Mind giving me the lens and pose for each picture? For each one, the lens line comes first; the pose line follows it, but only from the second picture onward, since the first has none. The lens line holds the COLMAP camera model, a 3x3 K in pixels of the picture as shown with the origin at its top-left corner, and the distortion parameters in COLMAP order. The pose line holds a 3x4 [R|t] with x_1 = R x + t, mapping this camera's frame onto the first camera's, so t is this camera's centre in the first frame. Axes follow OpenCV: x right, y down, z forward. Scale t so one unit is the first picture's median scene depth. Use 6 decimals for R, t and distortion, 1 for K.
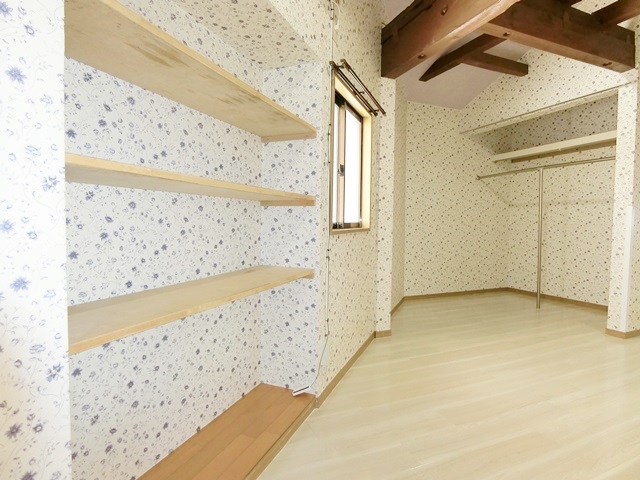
lens RADIAL K [[357.2, 0, 319.4], [0, 357.2, 239.1], [0, 0, 1]] dist [-0.008322, -0.003922]
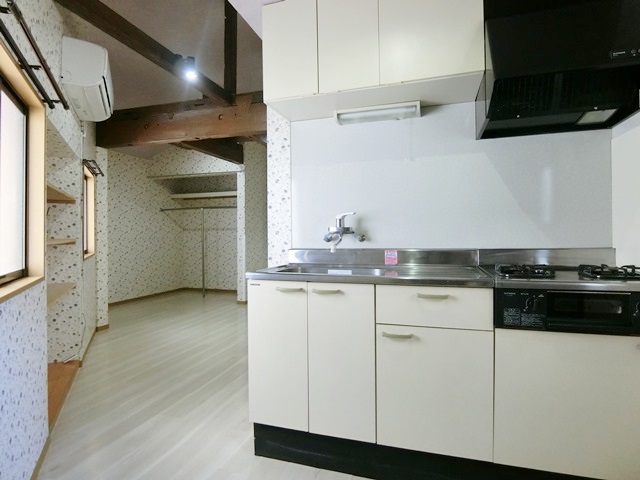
lens RADIAL K [[357.2, 0, 319.4], [0, 357.2, 236.0], [0, 0, 1]] dist [-0.008322, -0.003922]
pose [[0.654033, -0.013779, 0.756340, -0.238771], [0.043488, 0.998865, -0.019408, -0.023187], [-0.755215, 0.045585, 0.653891, -0.430184]]
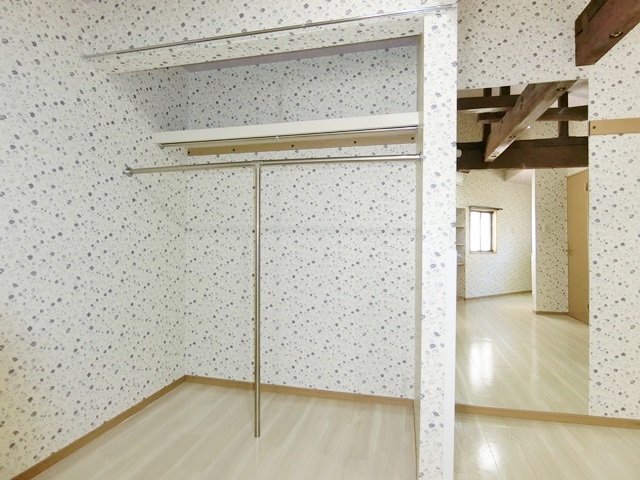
lens RADIAL K [[357.2, 0, 321.8], [0, 357.2, 240.0], [0, 0, 1]] dist [-0.008322, -0.003922]
pose [[0.592141, -0.001061, 0.805834, 0.264343], [0.031420, 0.999269, -0.021772, -0.075477], [-0.805222, 0.038211, 0.591741, 0.629720]]
